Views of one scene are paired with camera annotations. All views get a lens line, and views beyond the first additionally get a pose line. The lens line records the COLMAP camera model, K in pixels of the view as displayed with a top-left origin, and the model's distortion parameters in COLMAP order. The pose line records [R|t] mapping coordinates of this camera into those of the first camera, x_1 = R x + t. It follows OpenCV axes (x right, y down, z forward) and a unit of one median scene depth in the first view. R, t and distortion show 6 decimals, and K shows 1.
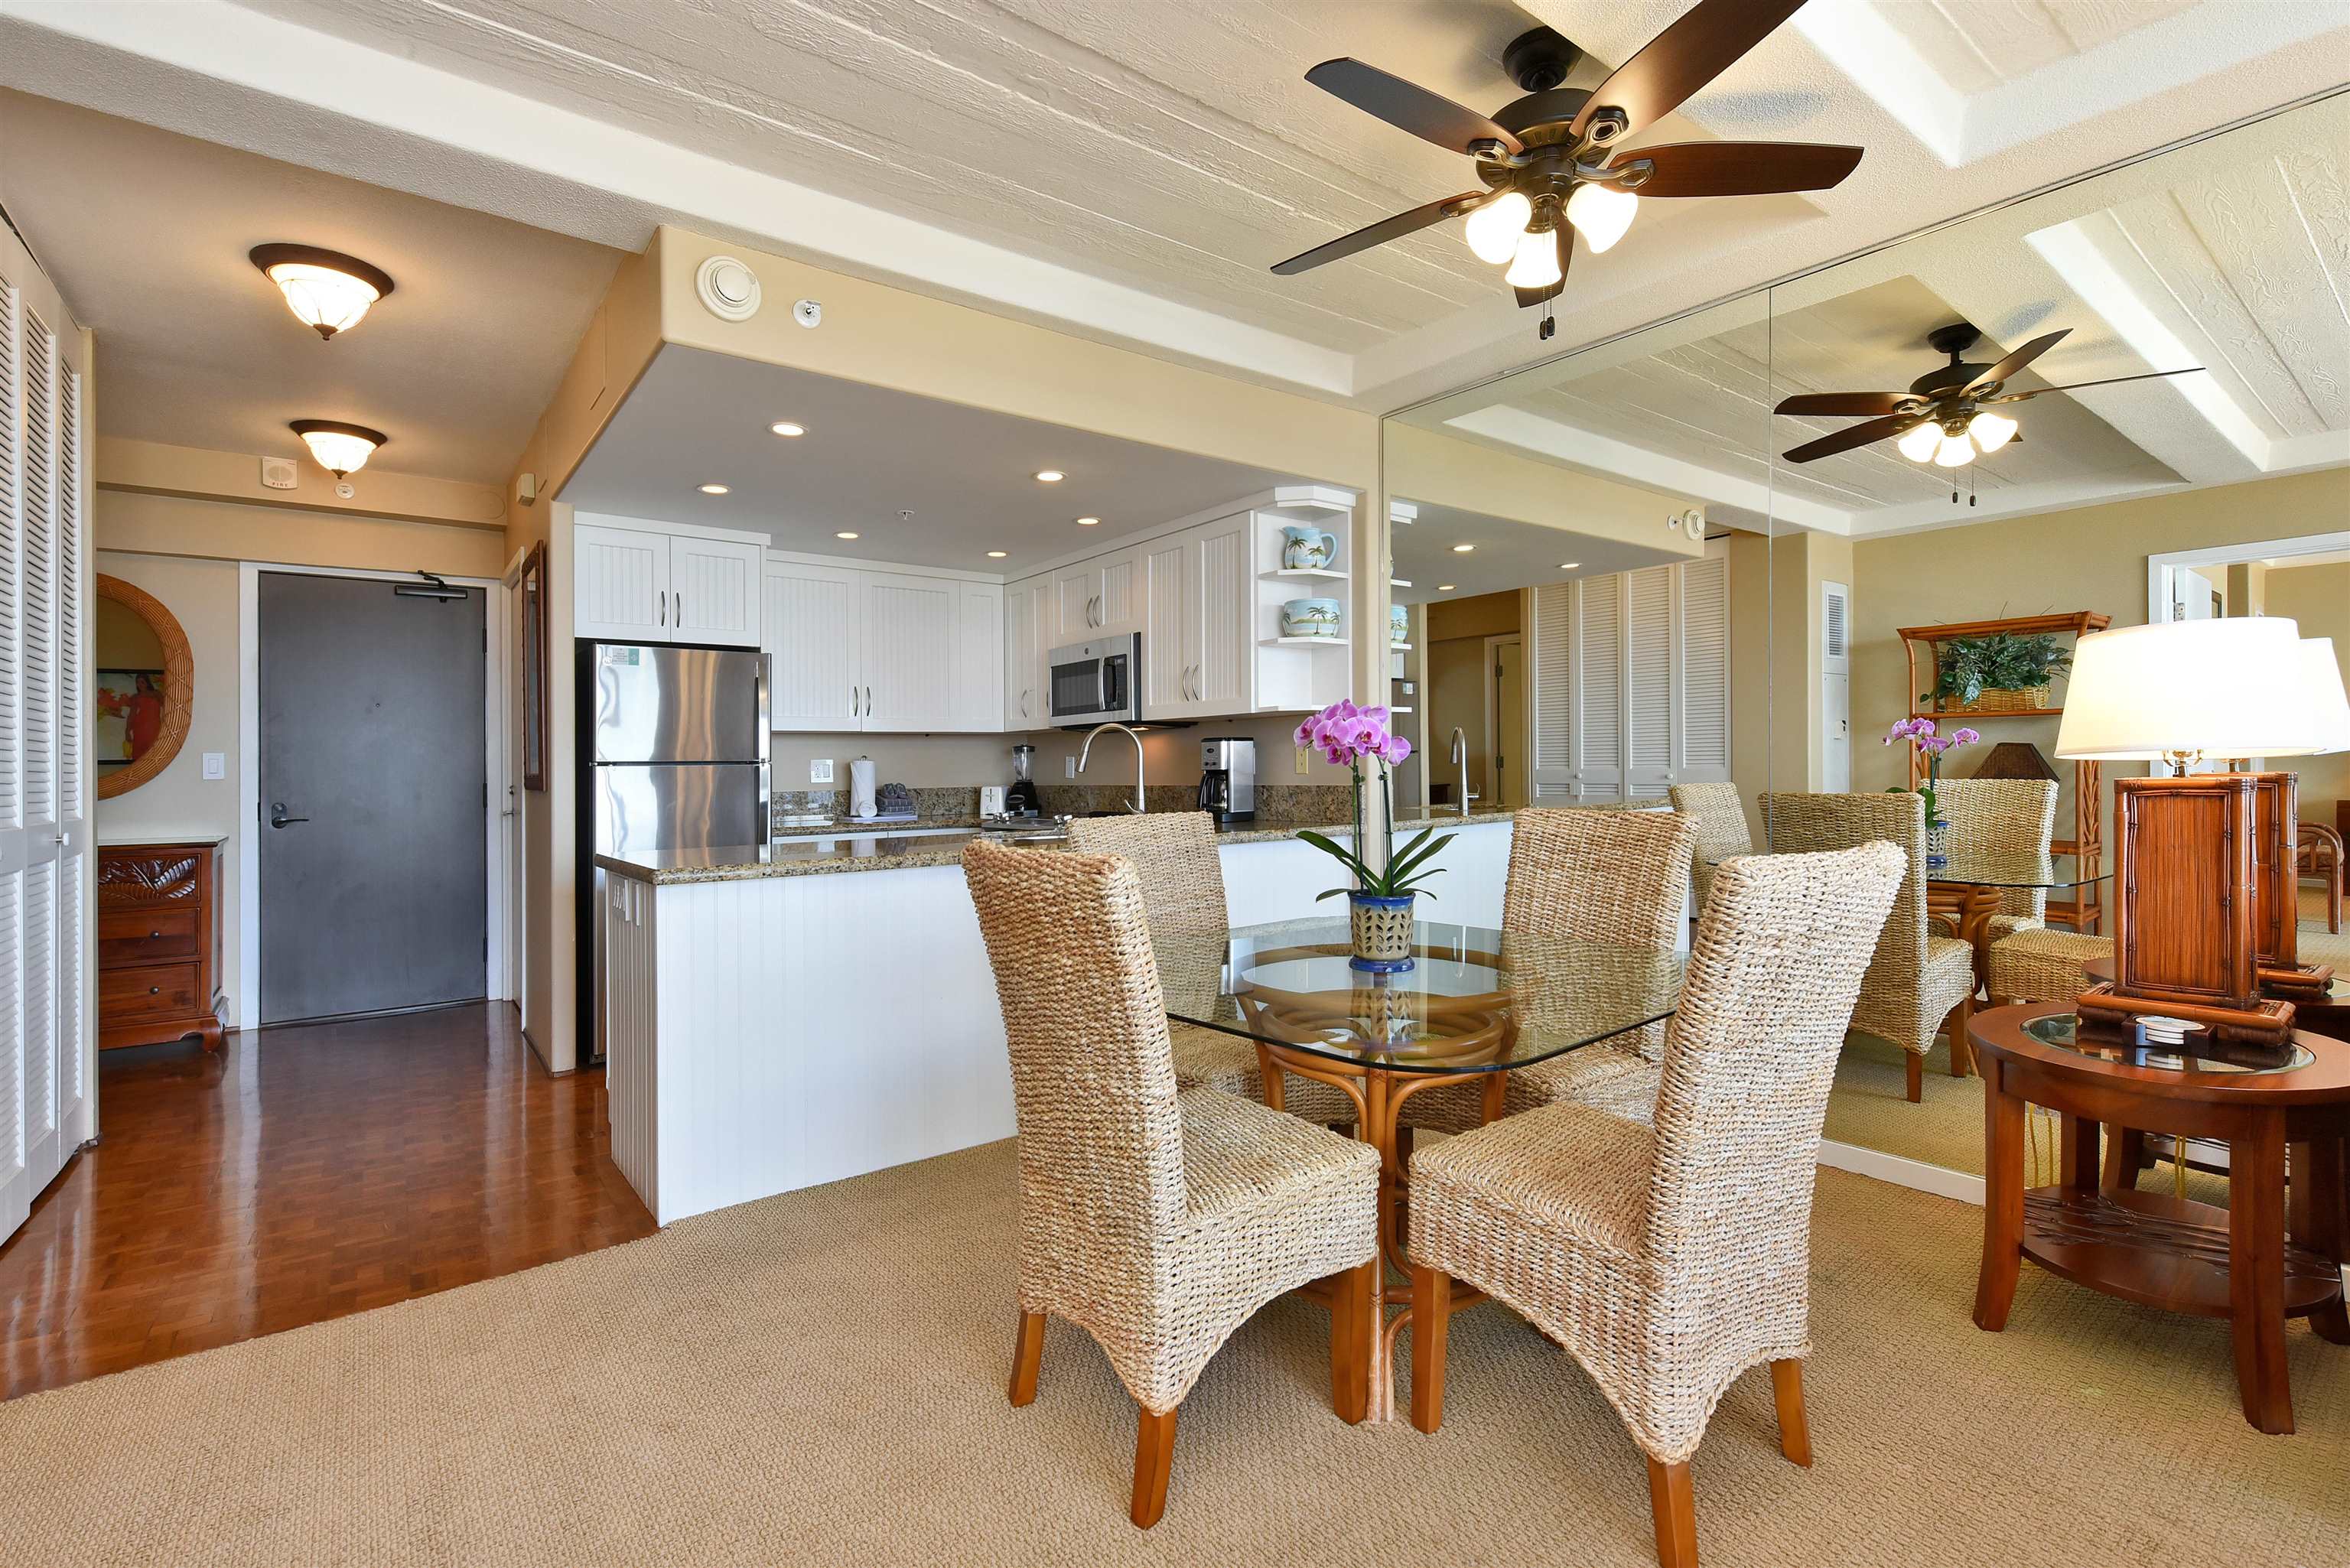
lens RADIAL K [[1050.1, 0, 1171.6], [0, 1050.1, 762.2], [0, 0, 1]] dist [-0.013697, -0.000124]
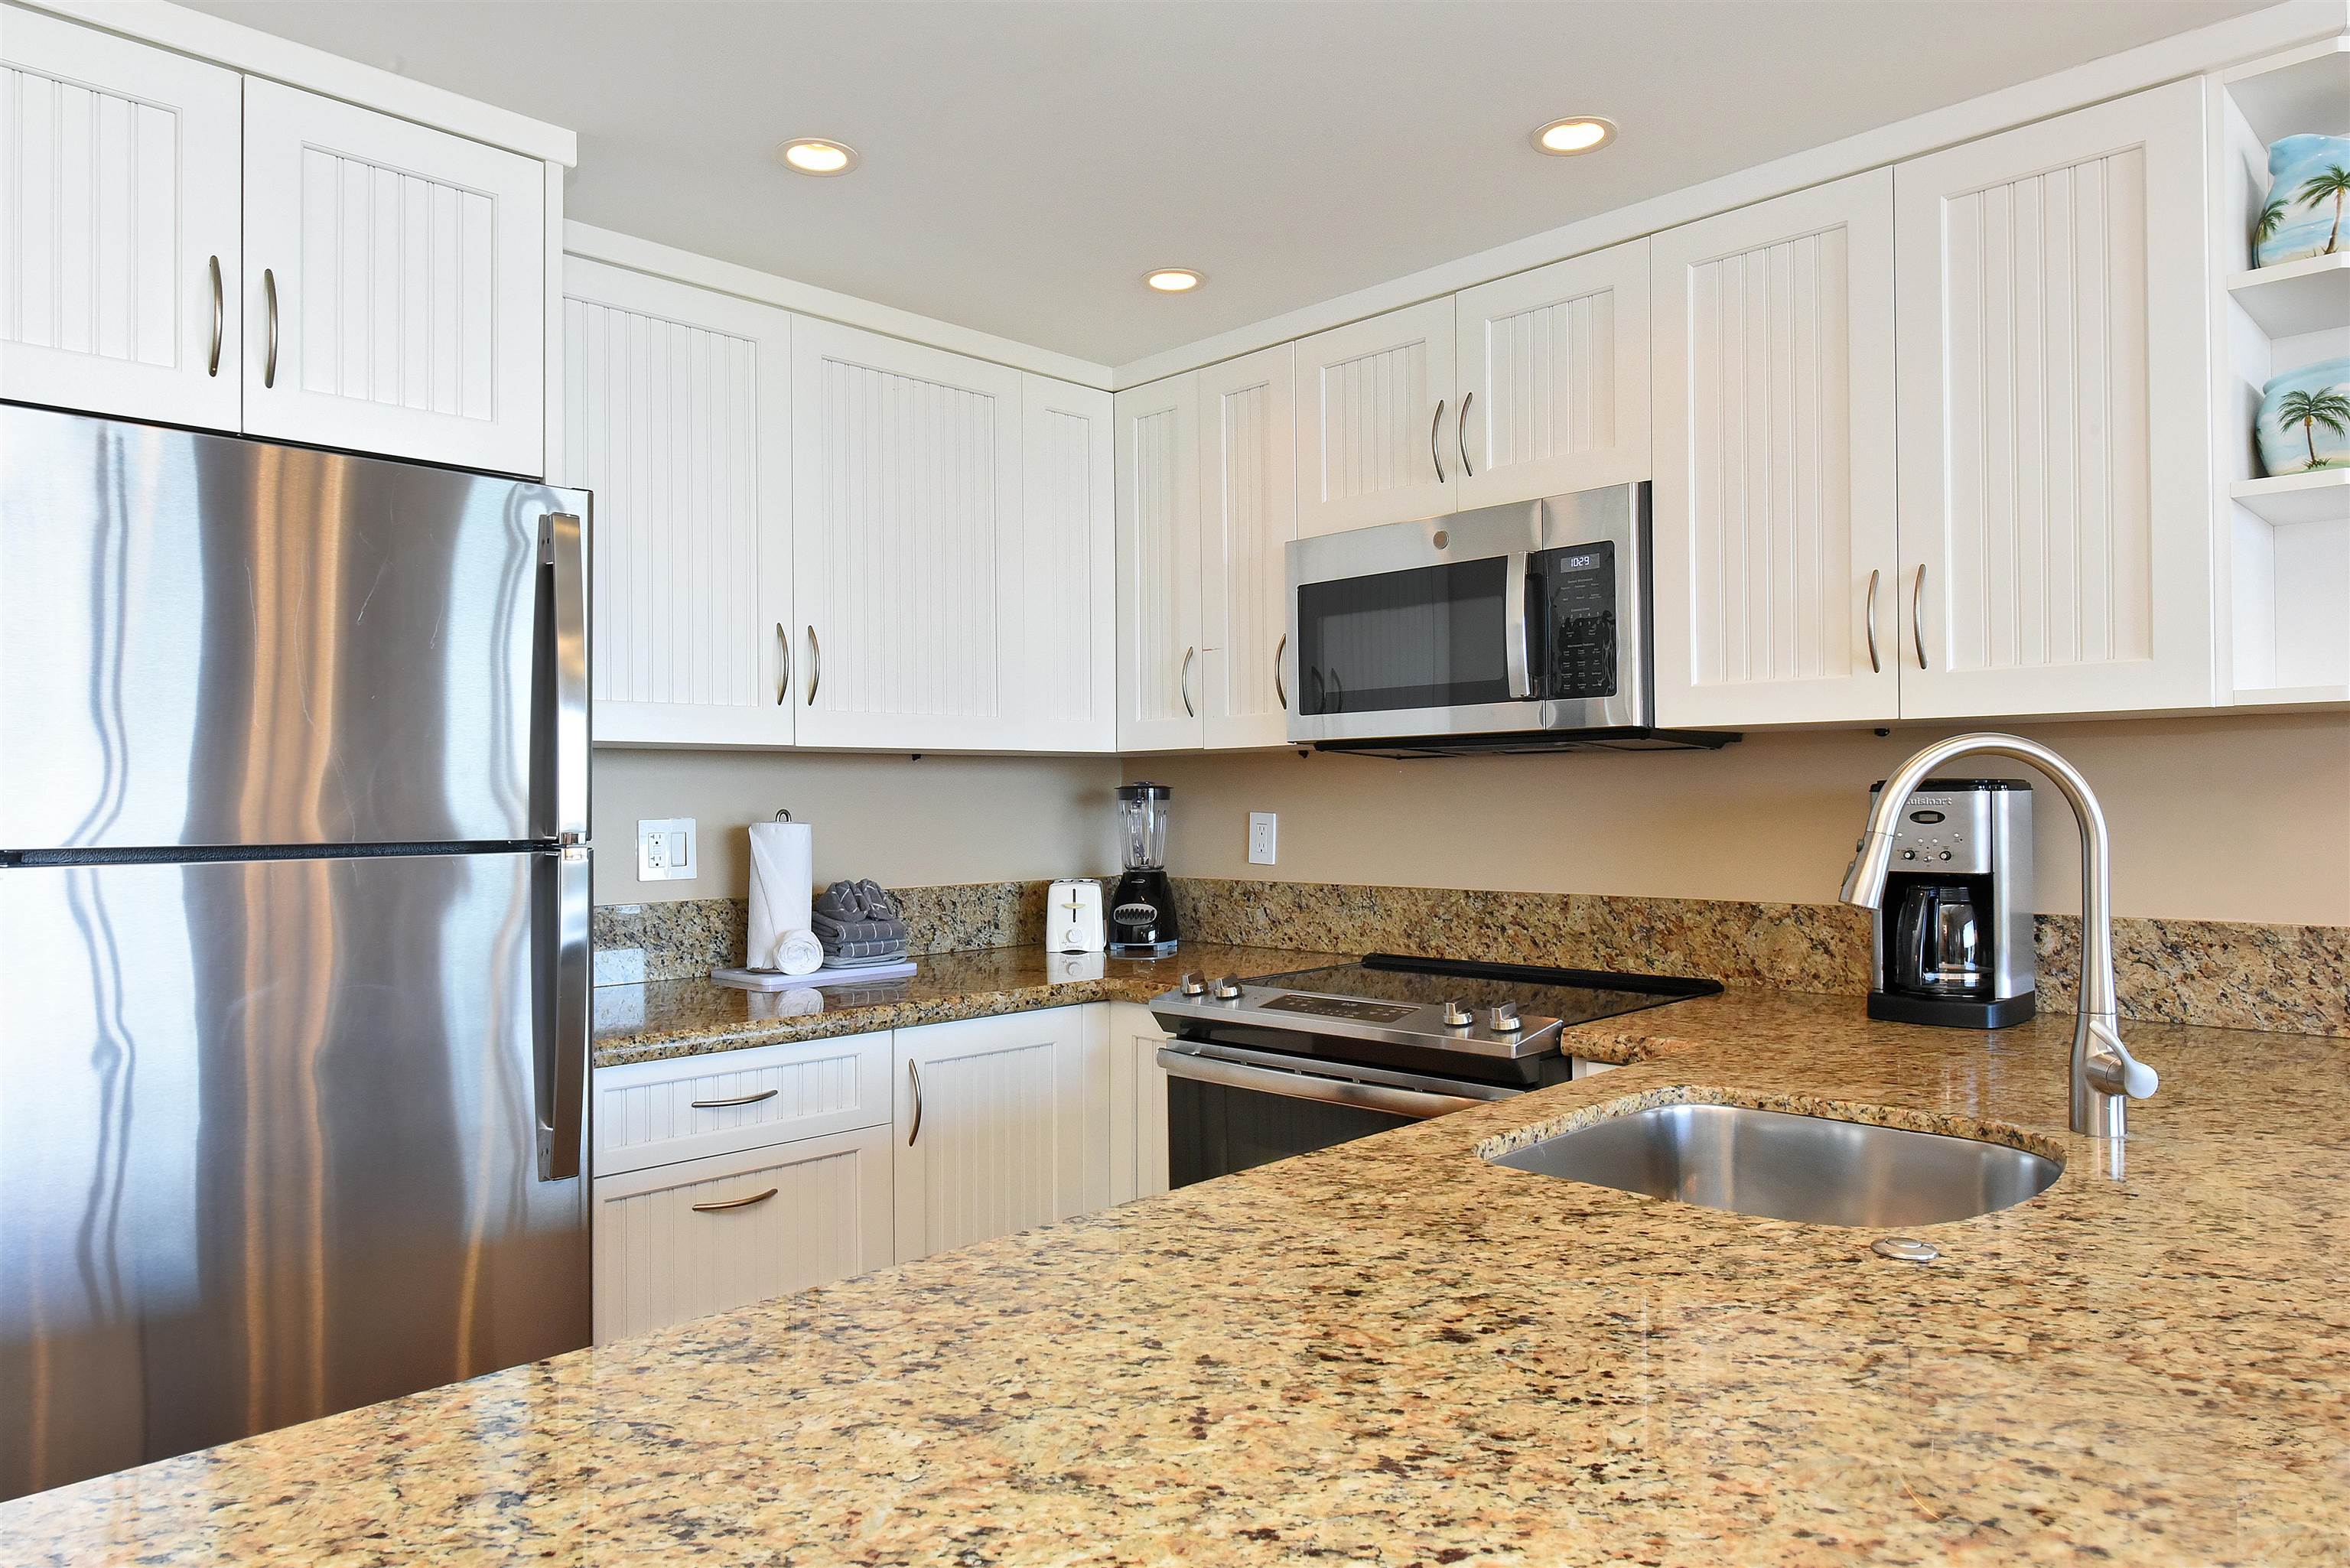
lens RADIAL K [[1456.0, 0, 1175.0], [0, 1456.0, 784.0], [0, 0, 1]] dist [0.001931, 0.000466]
pose [[0.989562, 0.012150, 0.143592, -0.274393], [-0.011419, 0.999917, -0.005918, -0.016217], [-0.143652, 0.004216, 0.989619, 0.551657]]
